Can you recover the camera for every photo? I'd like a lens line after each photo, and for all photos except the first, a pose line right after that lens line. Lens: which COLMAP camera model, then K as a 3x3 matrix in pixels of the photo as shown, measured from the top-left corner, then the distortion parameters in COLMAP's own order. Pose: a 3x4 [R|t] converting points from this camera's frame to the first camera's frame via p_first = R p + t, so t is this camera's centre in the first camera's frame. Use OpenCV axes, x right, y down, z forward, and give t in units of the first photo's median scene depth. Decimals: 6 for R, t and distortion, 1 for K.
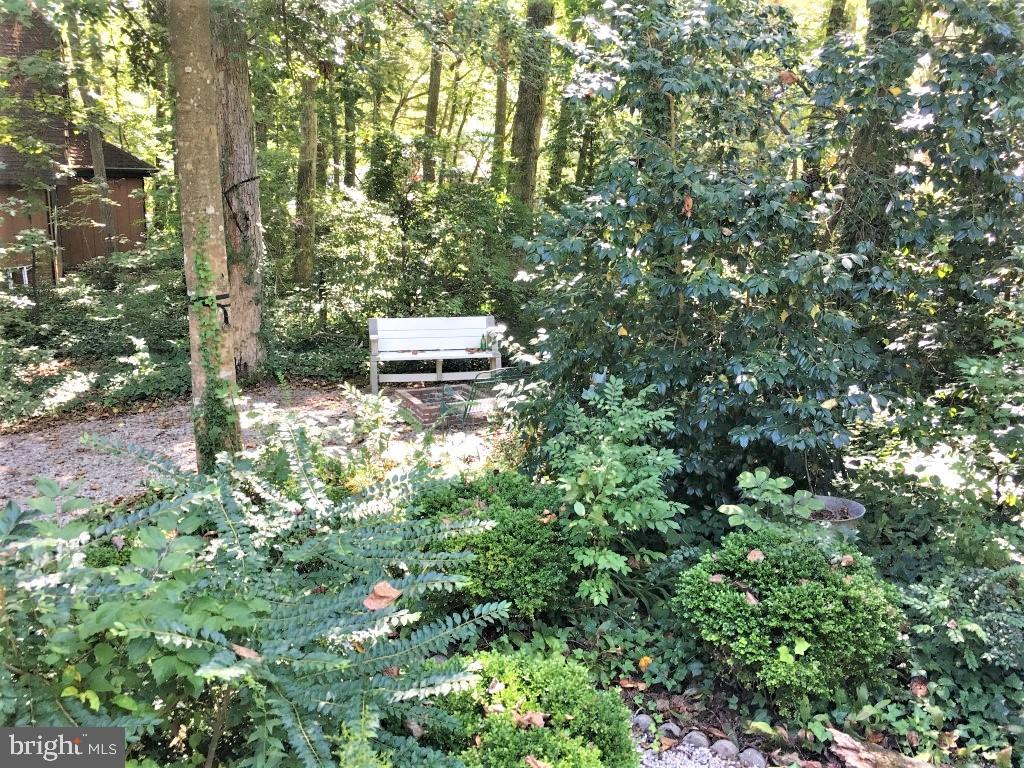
lens RADIAL K [[877.2, 0, 513.3], [0, 877.2, 384.9], [0, 0, 1]] dist [0.080964, -0.114114]
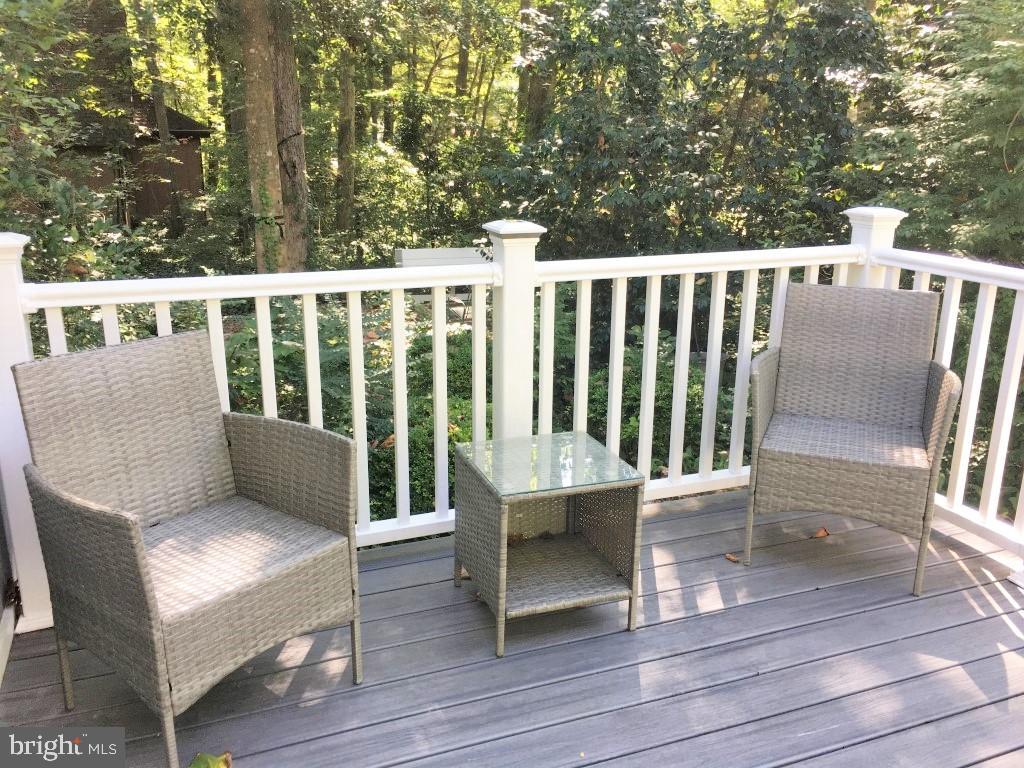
lens RADIAL K [[877.2, 0, 511.2], [0, 877.2, 382.9], [0, 0, 1]] dist [0.080964, -0.114114]
pose [[0.998536, -0.003475, -0.053987, 0.033462], [0.005786, 0.999070, 0.042719, 0.031859], [0.053788, -0.042969, 0.997627, -0.115089]]
